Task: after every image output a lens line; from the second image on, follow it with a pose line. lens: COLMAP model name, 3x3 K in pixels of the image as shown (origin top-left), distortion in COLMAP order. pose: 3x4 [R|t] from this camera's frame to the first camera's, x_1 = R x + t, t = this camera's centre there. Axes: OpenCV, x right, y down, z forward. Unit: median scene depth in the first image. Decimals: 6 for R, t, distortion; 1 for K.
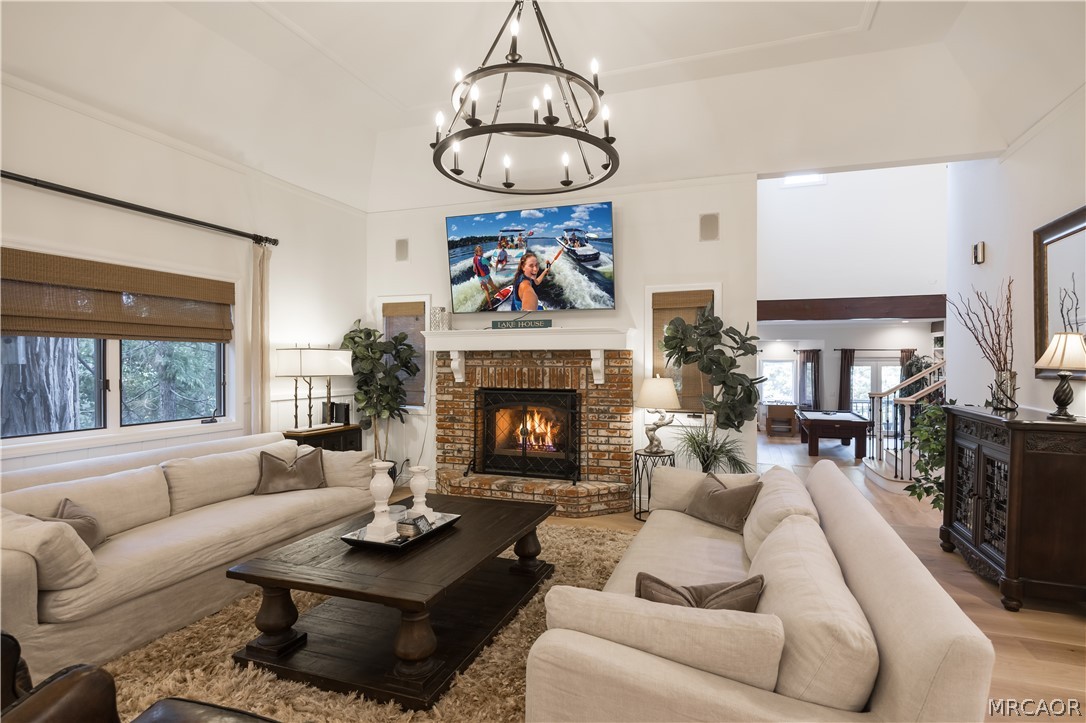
lens RADIAL K [[539.9, 0, 542.2], [0, 539.9, 364.3], [0, 0, 1]] dist [-0.001277, -0.000188]
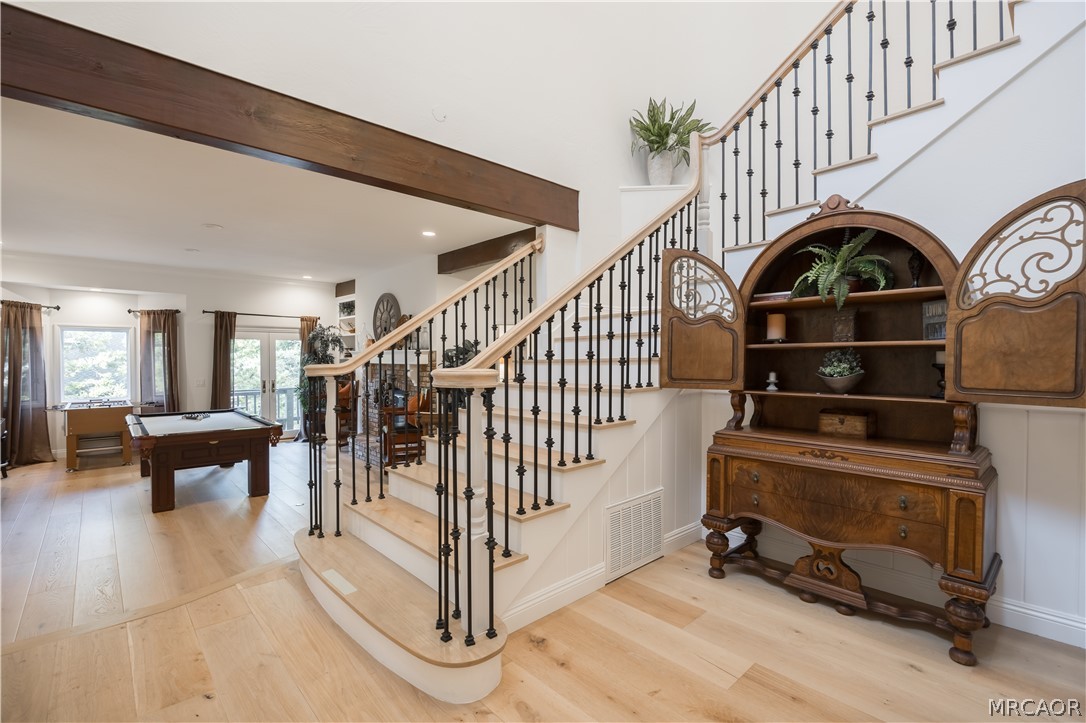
lens RADIAL K [[503.7, 0, 529.2], [0, 503.7, 363.9], [0, 0, 1]] dist [-0.002007, -0.000300]
pose [[0.473725, -0.009985, 0.880616, 0.220334], [0.003763, 0.999950, 0.009313, 0.029955], [-0.880665, -0.001098, 0.473738, 0.417577]]
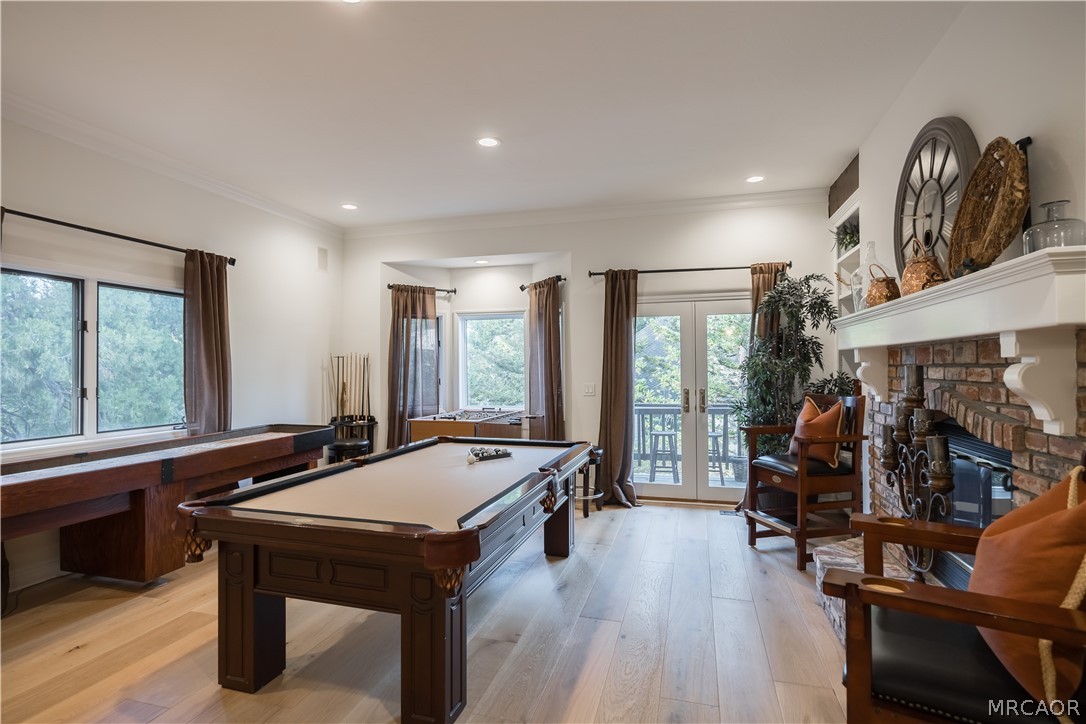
lens RADIAL K [[538.9, 0, 543.0], [0, 538.9, 362.0], [0, 0, 1]] dist [0.001285, 0.000061]
pose [[0.996605, -0.004047, 0.082230, 0.496951], [0.005525, 0.999827, -0.017762, 0.042703], [-0.082144, 0.018156, 0.996455, 0.654198]]
